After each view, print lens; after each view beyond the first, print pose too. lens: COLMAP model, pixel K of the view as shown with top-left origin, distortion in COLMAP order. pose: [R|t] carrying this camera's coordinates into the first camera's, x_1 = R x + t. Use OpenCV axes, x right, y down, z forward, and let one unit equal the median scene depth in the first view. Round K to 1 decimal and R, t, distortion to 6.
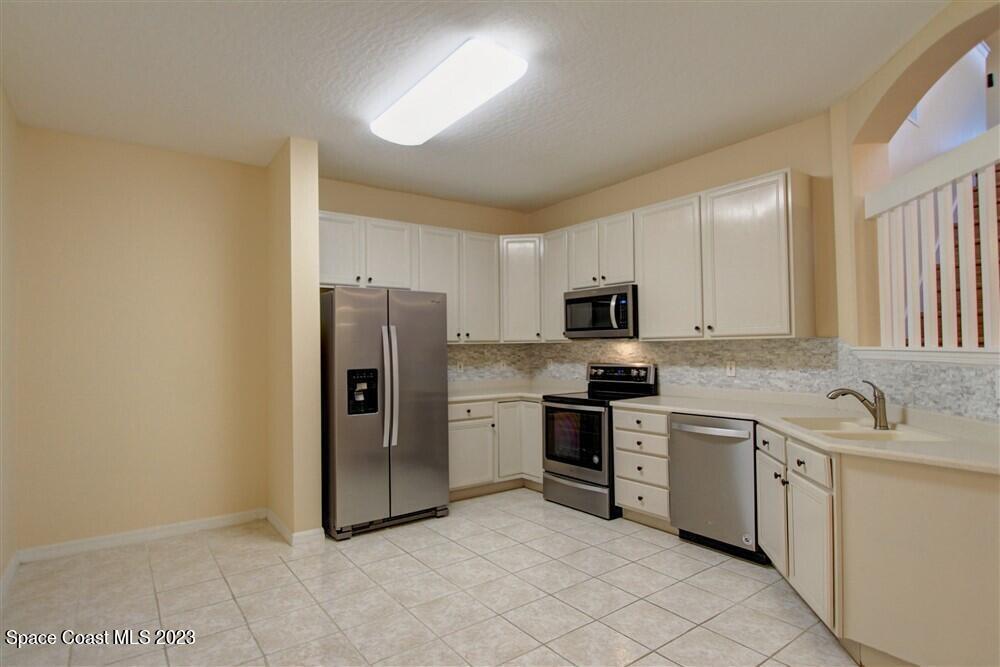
lens RADIAL K [[540.6, 0, 504.5], [0, 540.6, 335.2], [0, 0, 1]] dist [-0.013297, 0.000421]
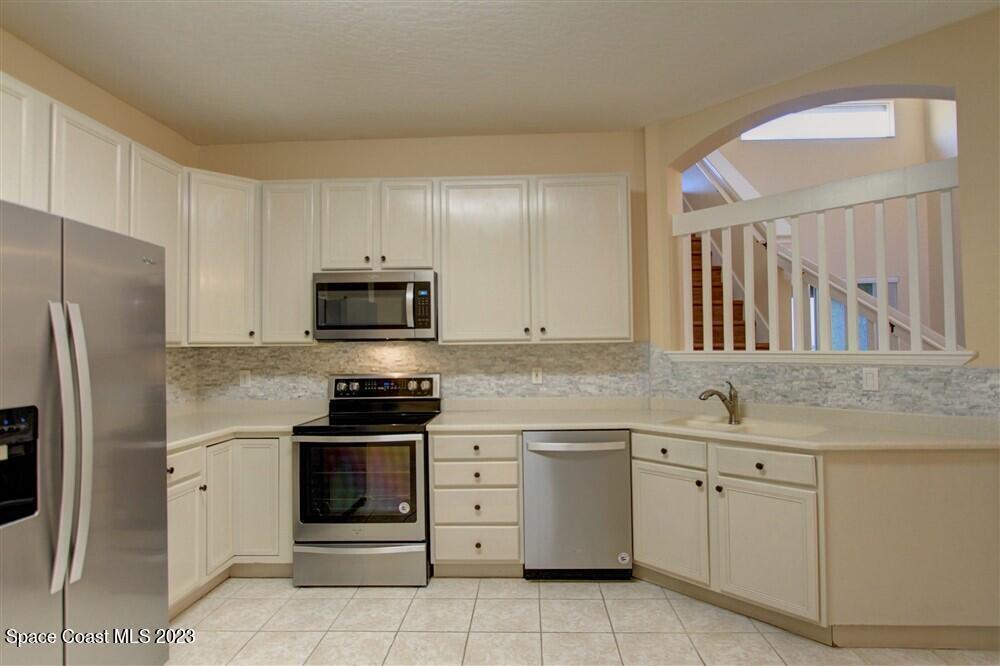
lens RADIAL K [[540.6, 0, 513.6], [0, 540.6, 333.7], [0, 0, 1]] dist [-0.013297, 0.000421]
pose [[0.617444, 0.025593, 0.786198, -0.320774], [-0.013217, 0.999667, -0.022163, 0.011922], [-0.786504, 0.003293, 0.617577, 0.450546]]
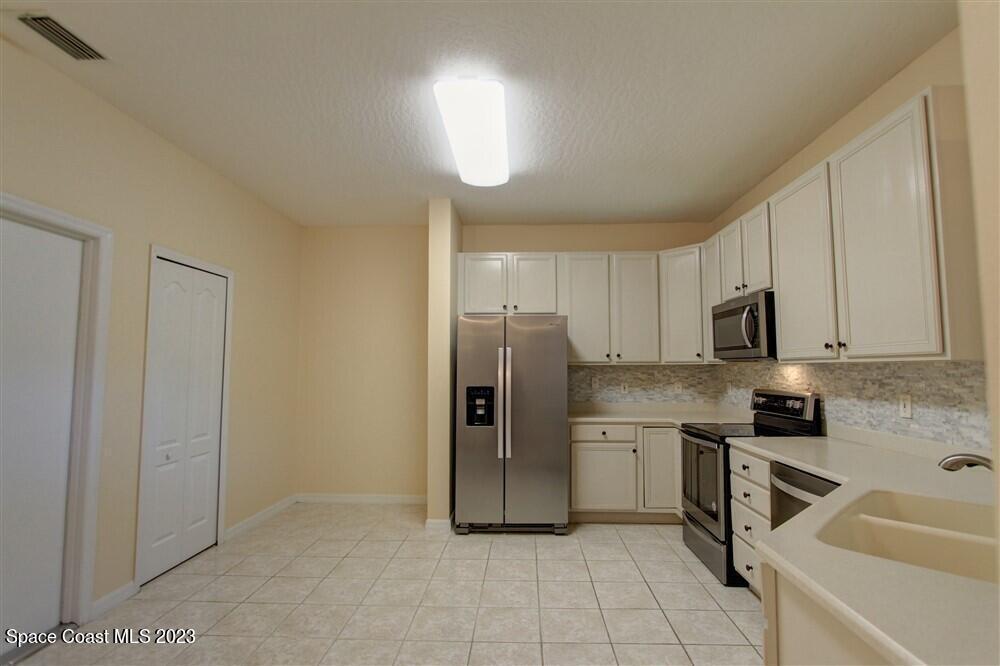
lens RADIAL K [[481.9, 0, 498.8], [0, 481.9, 334.0], [0, 0, 1]] dist [-0.018959, 0.000116]
pose [[0.774655, -0.031358, -0.631606, 0.393718], [0.003935, 0.998990, -0.044772, -0.001868], [0.632372, 0.032197, 0.773996, 0.222920]]
